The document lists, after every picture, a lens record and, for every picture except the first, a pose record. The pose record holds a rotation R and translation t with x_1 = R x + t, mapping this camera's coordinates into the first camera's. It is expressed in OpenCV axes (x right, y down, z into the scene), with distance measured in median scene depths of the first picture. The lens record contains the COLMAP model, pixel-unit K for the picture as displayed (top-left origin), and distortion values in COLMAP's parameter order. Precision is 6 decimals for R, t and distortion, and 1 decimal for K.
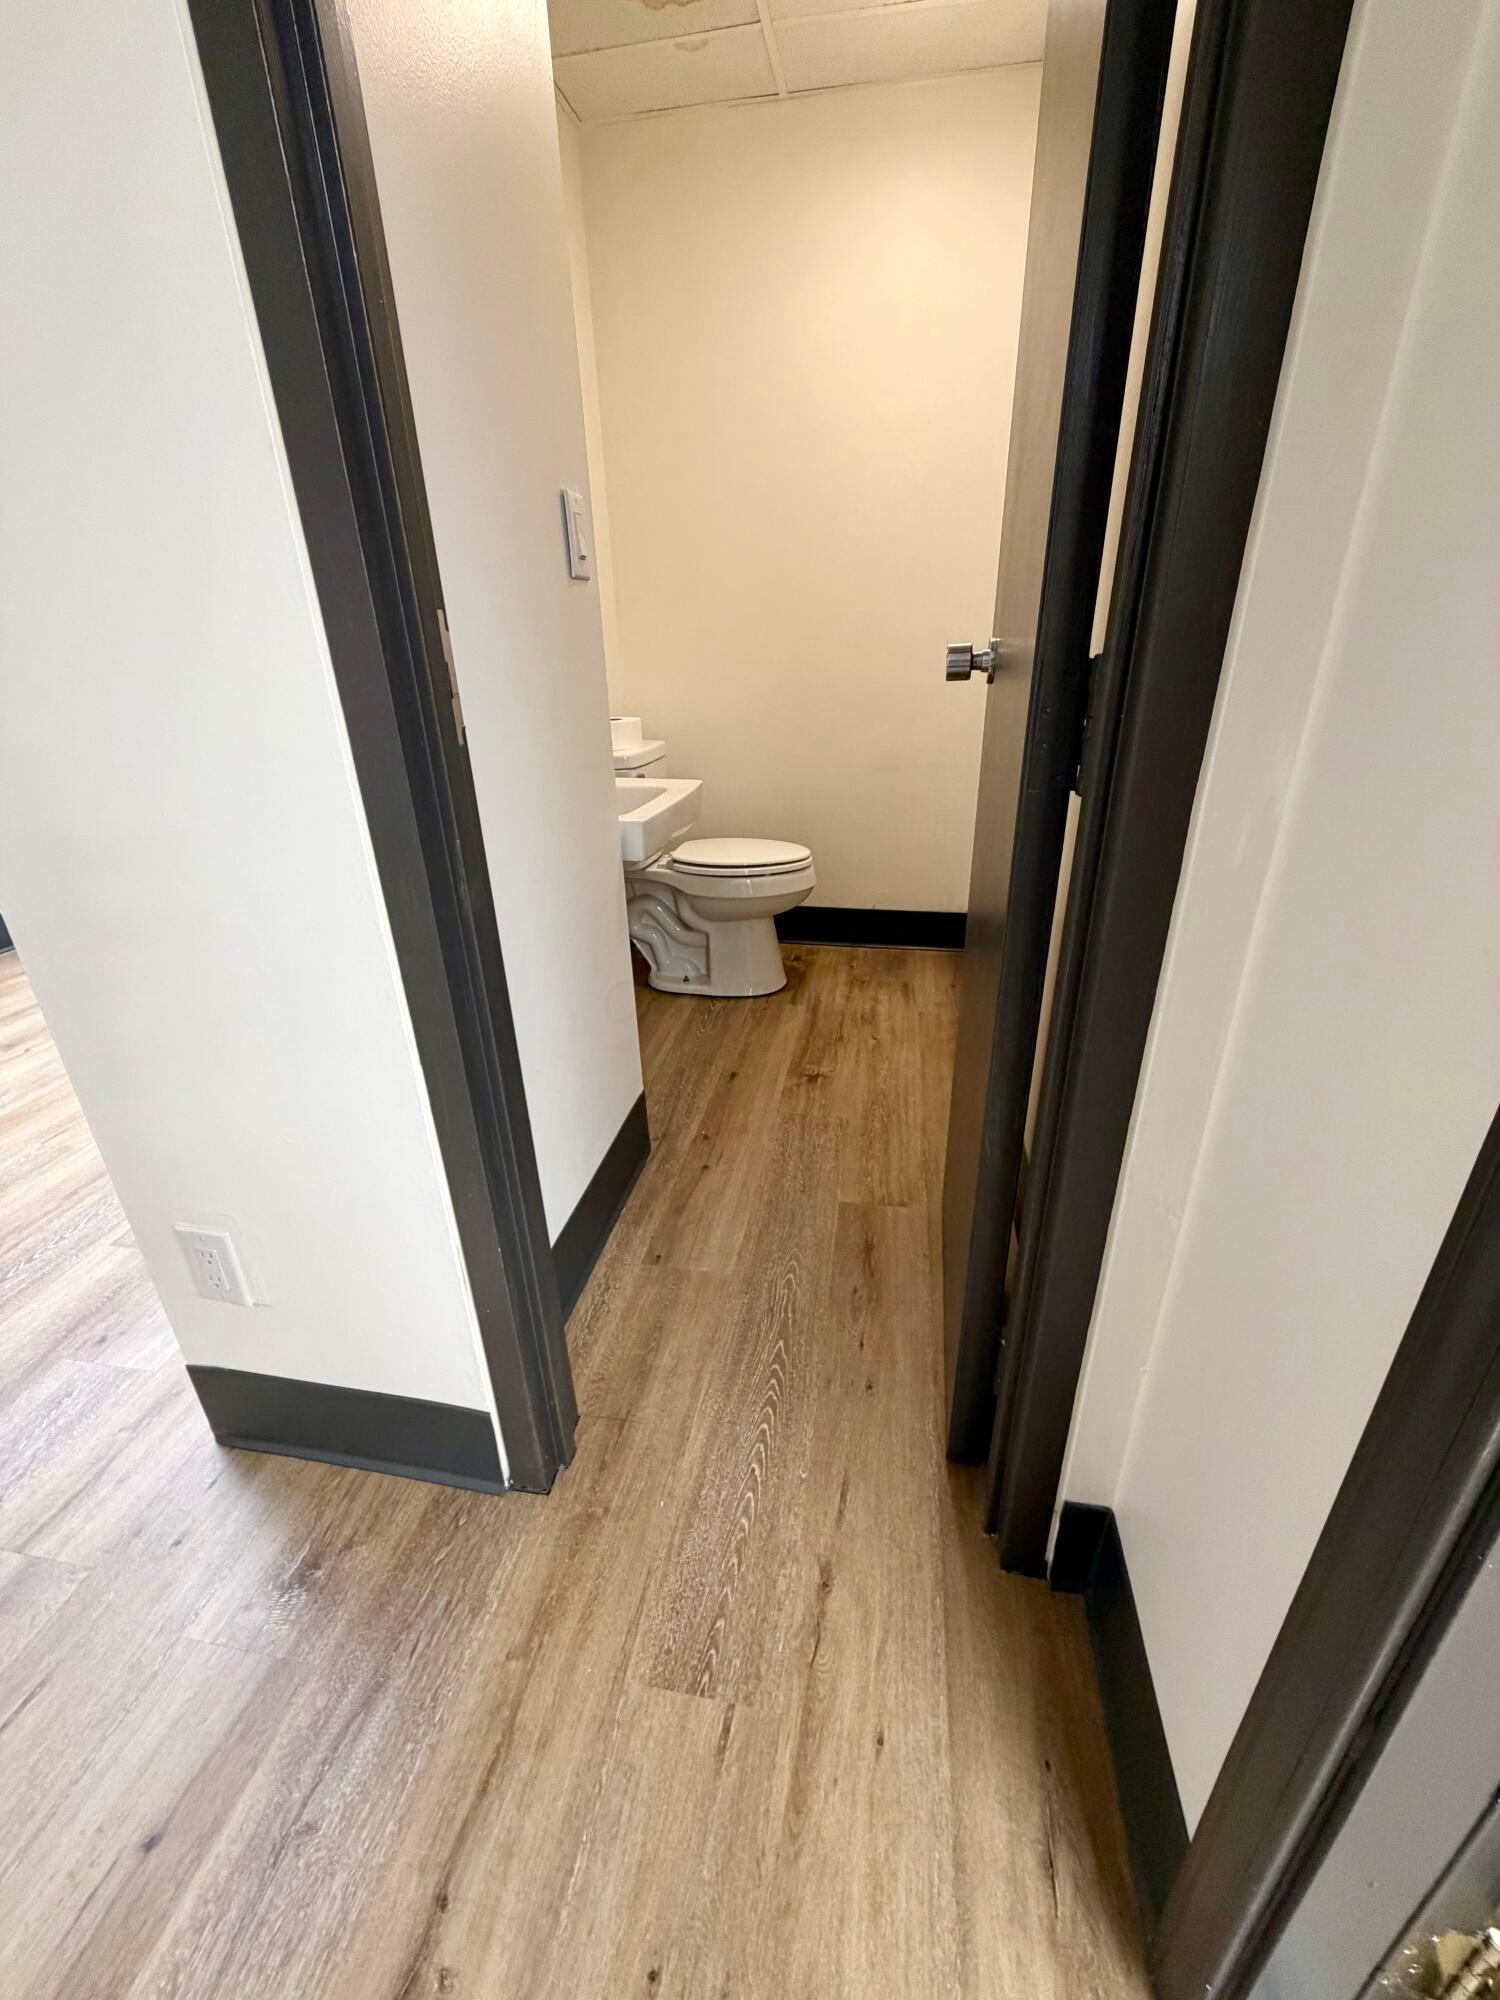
lens RADIAL K [[793.8, 0, 762.0], [0, 793.8, 1003.4], [0, 0, 1]] dist [-0.000604, 0.000200]
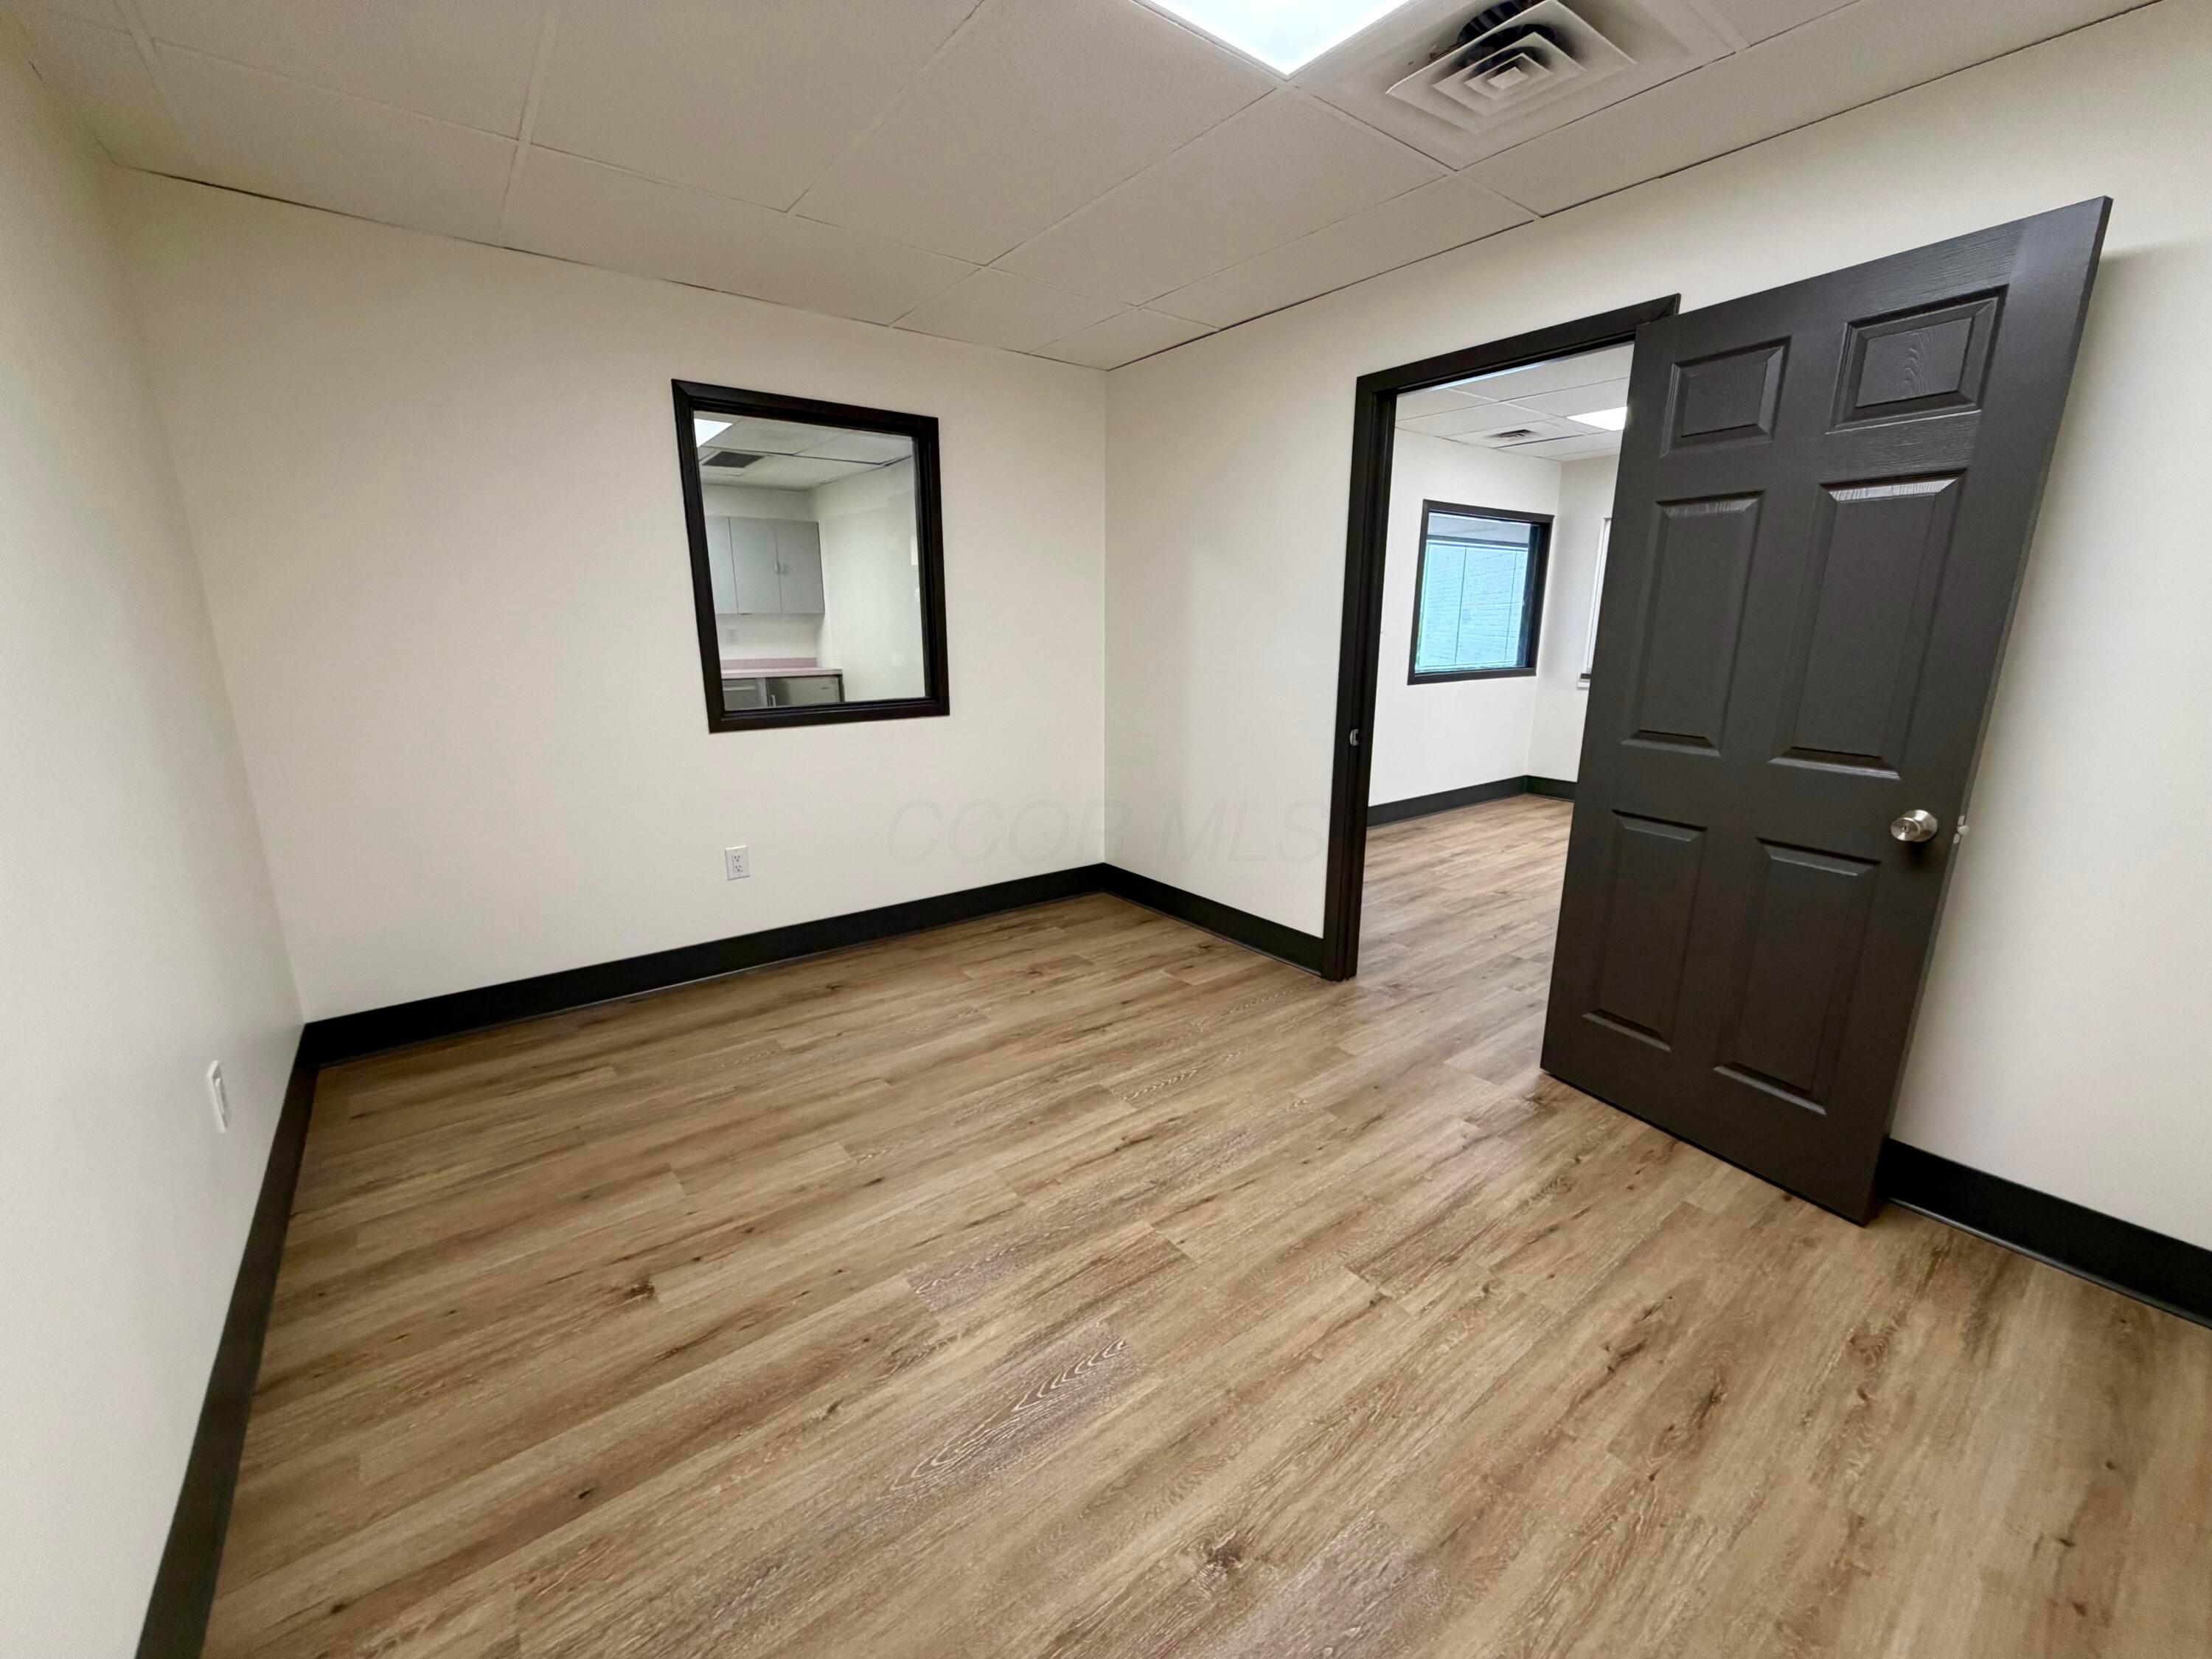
lens RADIAL K [[877.9, 0, 1104.3], [0, 877.9, 837.2], [0, 0, 1]] dist [-0.000604, 0.000200]
pose [[-0.738159, -0.145592, 0.658729, -0.757847], [0.282252, 0.820218, 0.497570, -0.763975], [-0.612744, 0.553213, -0.564358, 1.270904]]
